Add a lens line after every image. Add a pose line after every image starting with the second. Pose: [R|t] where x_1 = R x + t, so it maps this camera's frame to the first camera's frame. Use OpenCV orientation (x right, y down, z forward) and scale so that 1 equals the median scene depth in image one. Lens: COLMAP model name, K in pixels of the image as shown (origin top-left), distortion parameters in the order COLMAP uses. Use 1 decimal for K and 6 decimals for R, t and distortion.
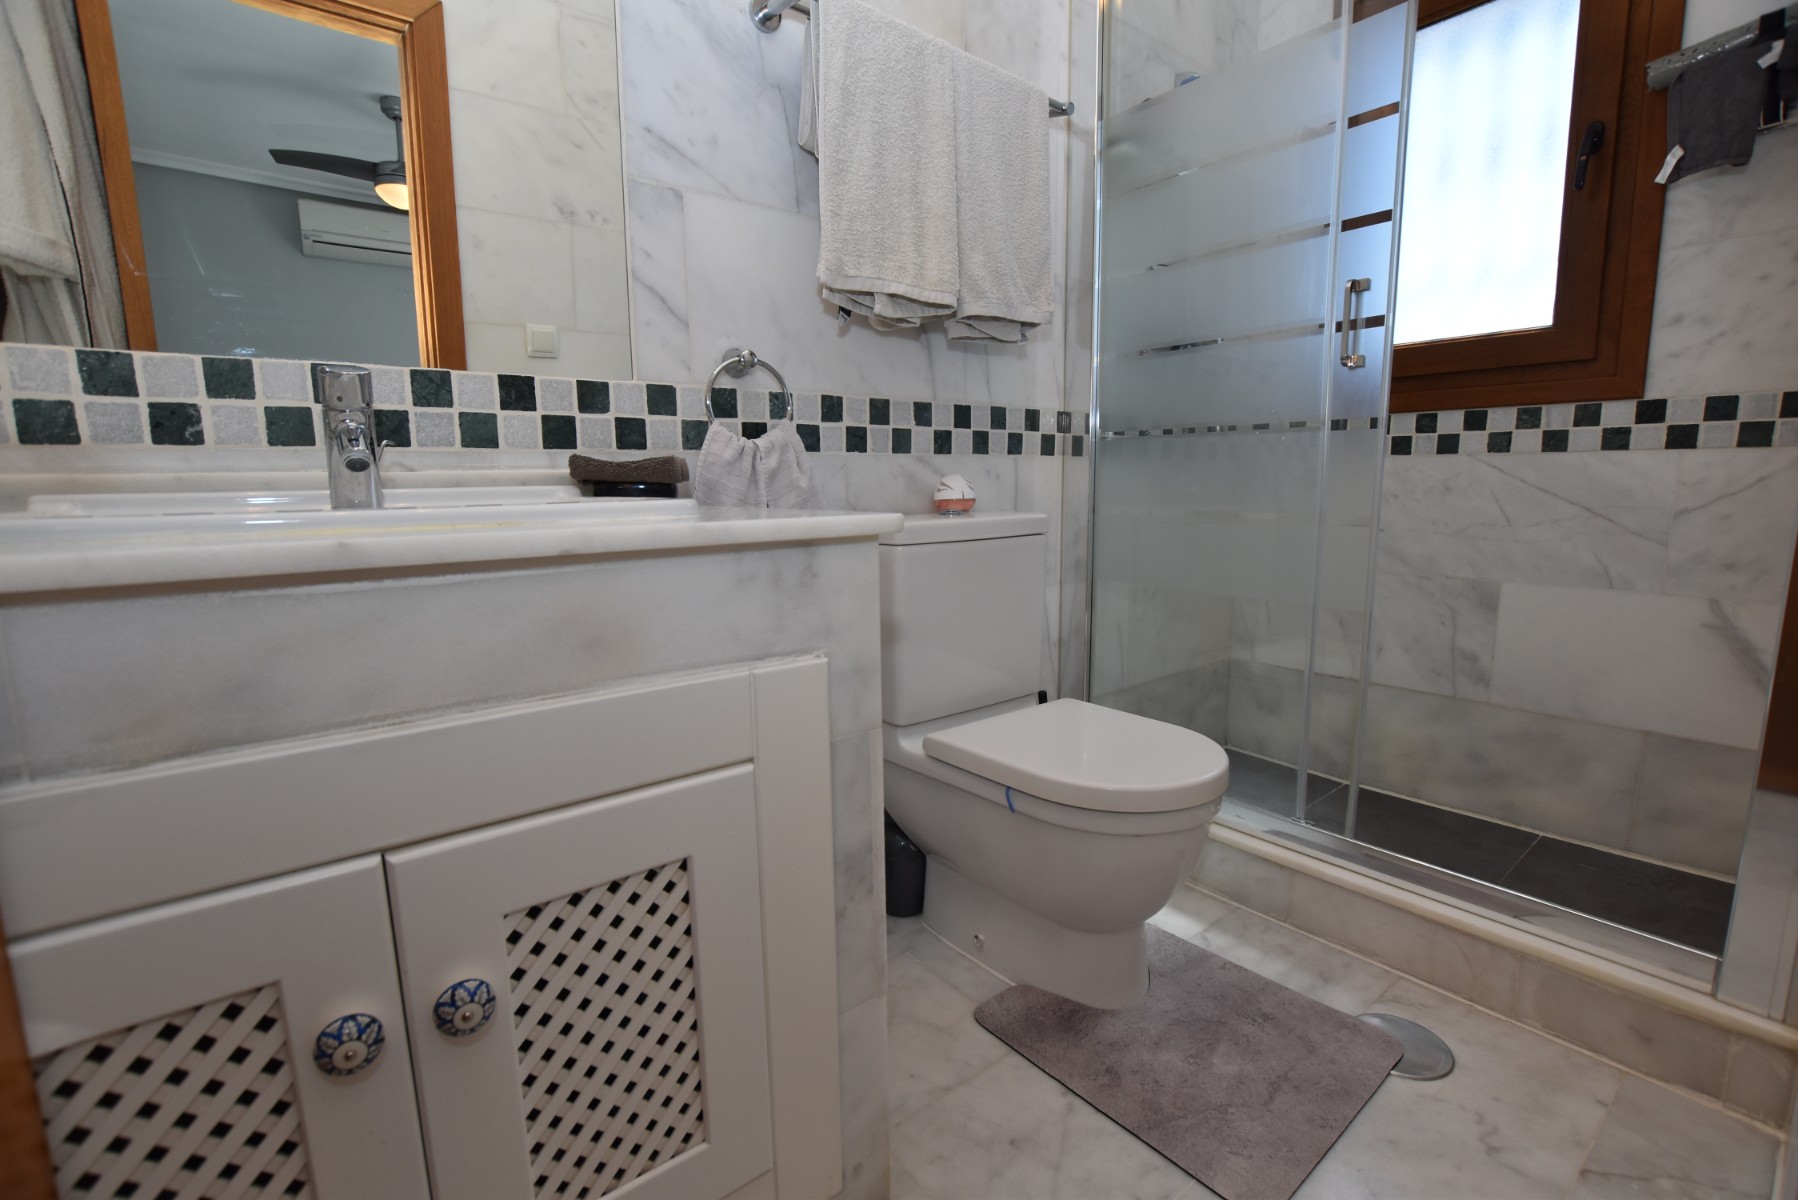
lens RADIAL K [[791.4, 0, 898.6], [0, 791.4, 600.9], [0, 0, 1]] dist [-0.035684, 0.006203]
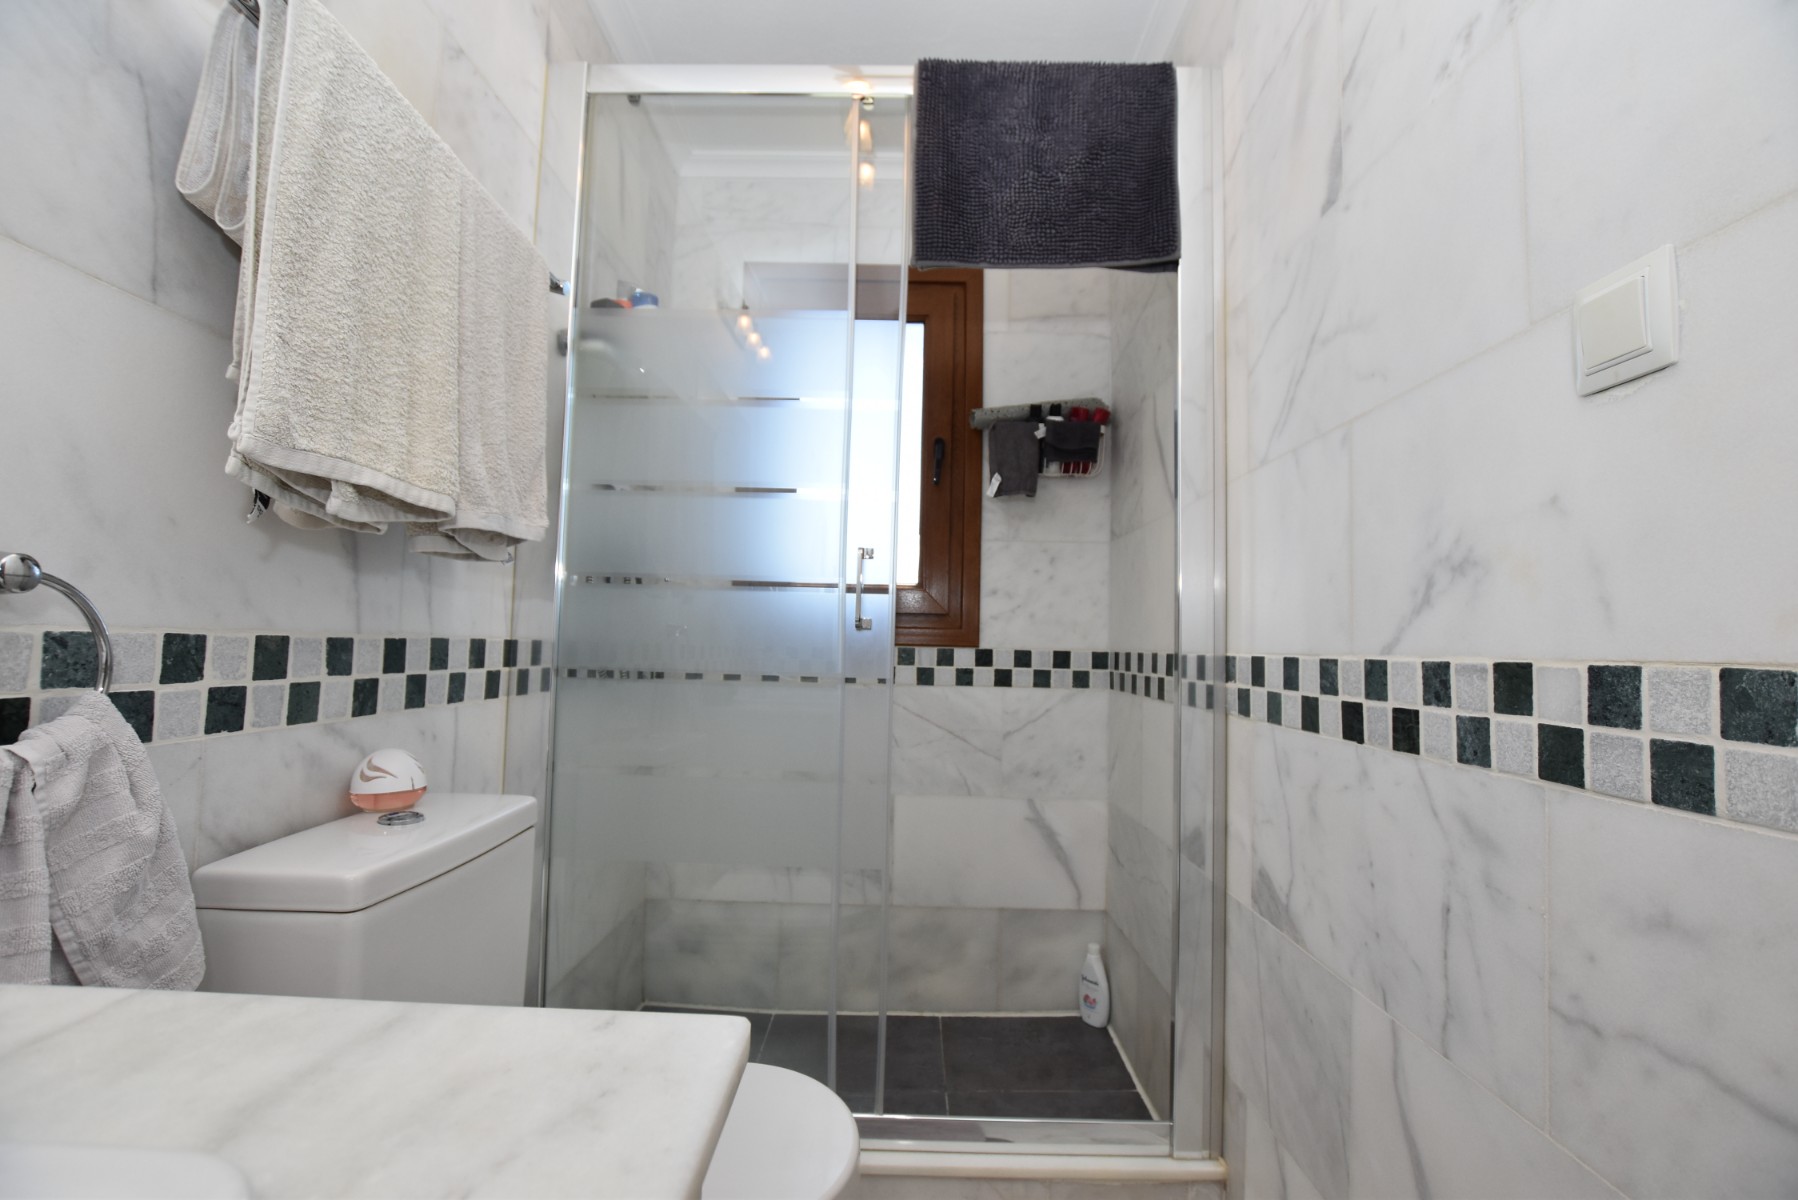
lens RADIAL K [[791.4, 0, 902.9], [0, 791.4, 597.0], [0, 0, 1]] dist [-0.035684, 0.006203]
pose [[0.620649, 0.072732, 0.780708, -0.187429], [0.088570, 0.982812, -0.161972, -0.152537], [-0.779070, 0.169675, 0.603540, 0.291613]]
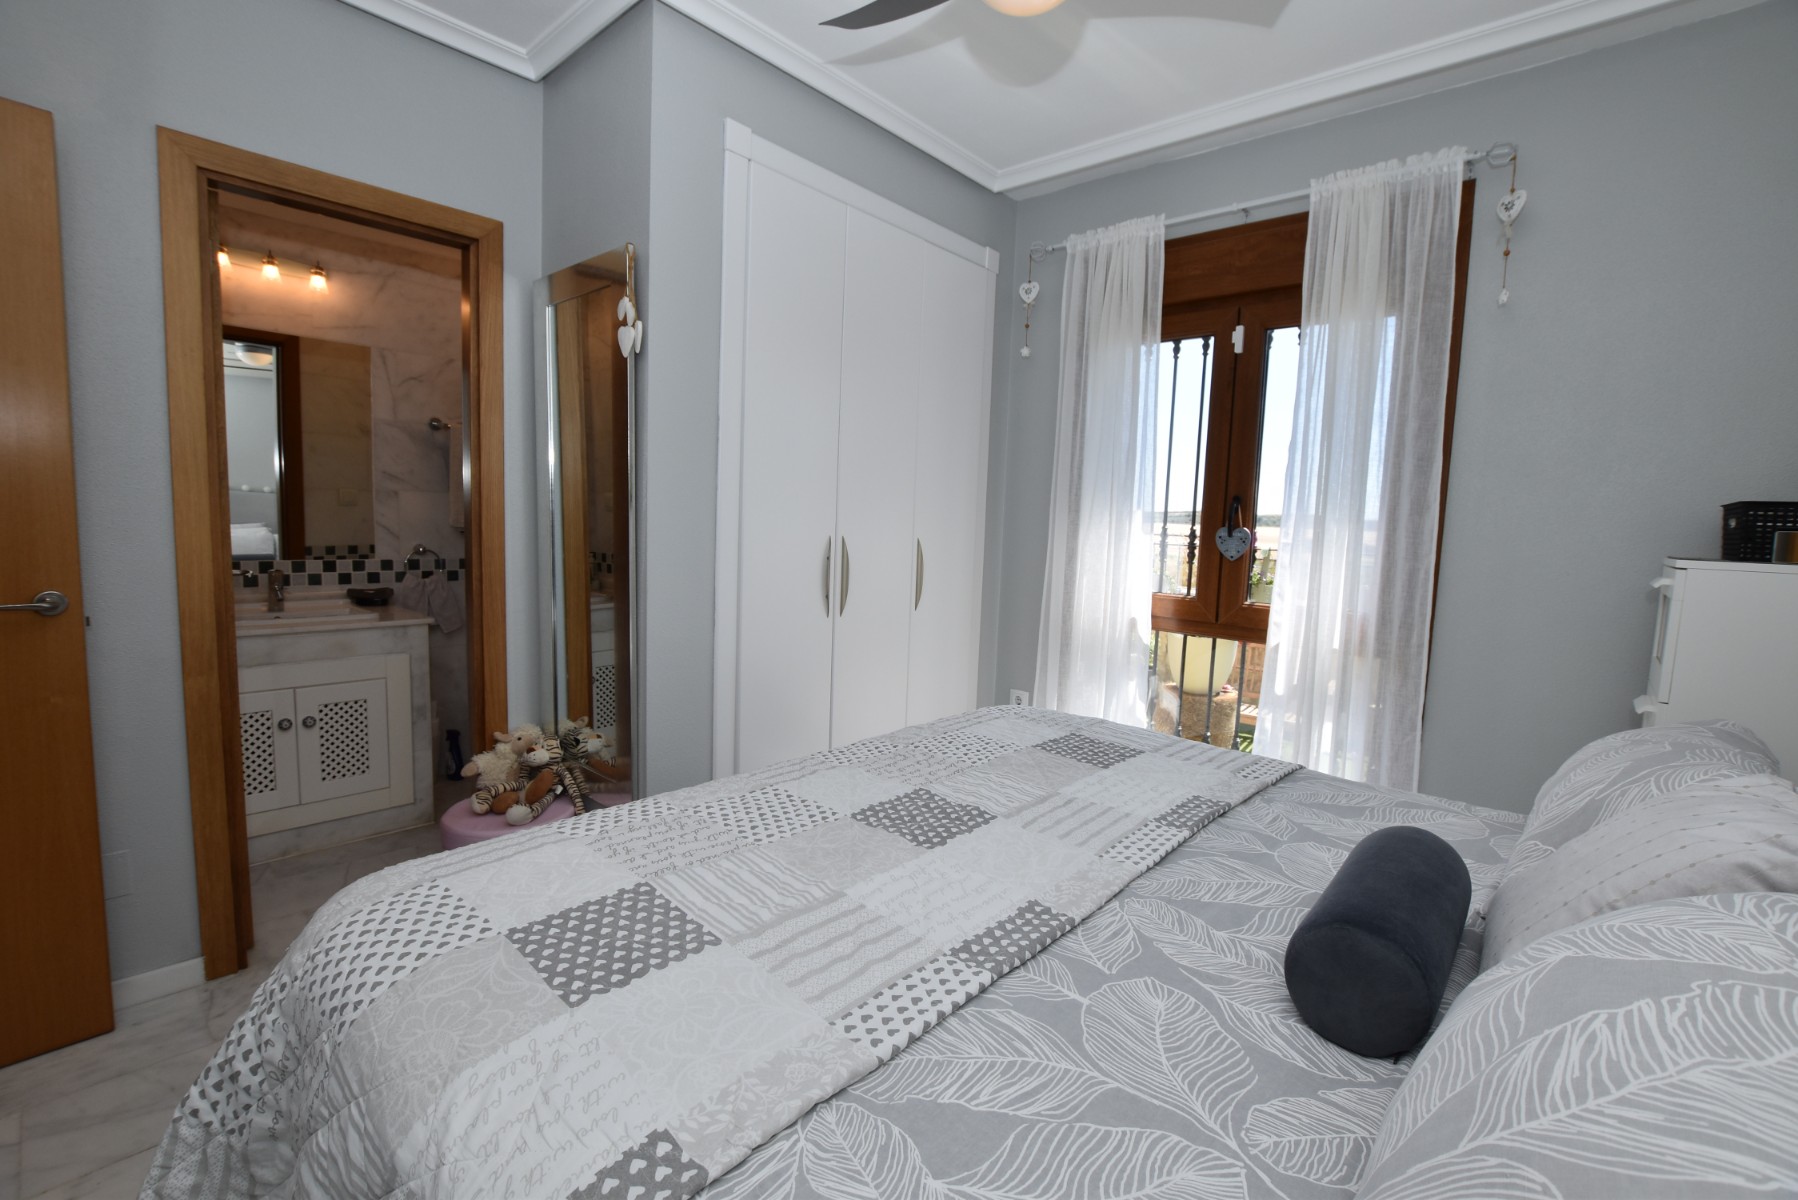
lens RADIAL K [[791.4, 0, 904.5], [0, 791.4, 602.9], [0, 0, 1]] dist [-0.035684, 0.006203]
pose [[0.981797, 0.034342, 0.186804, 0.811545], [-0.026751, 0.998717, -0.043007, -0.044049], [-0.188041, 0.037227, 0.981455, -1.683404]]
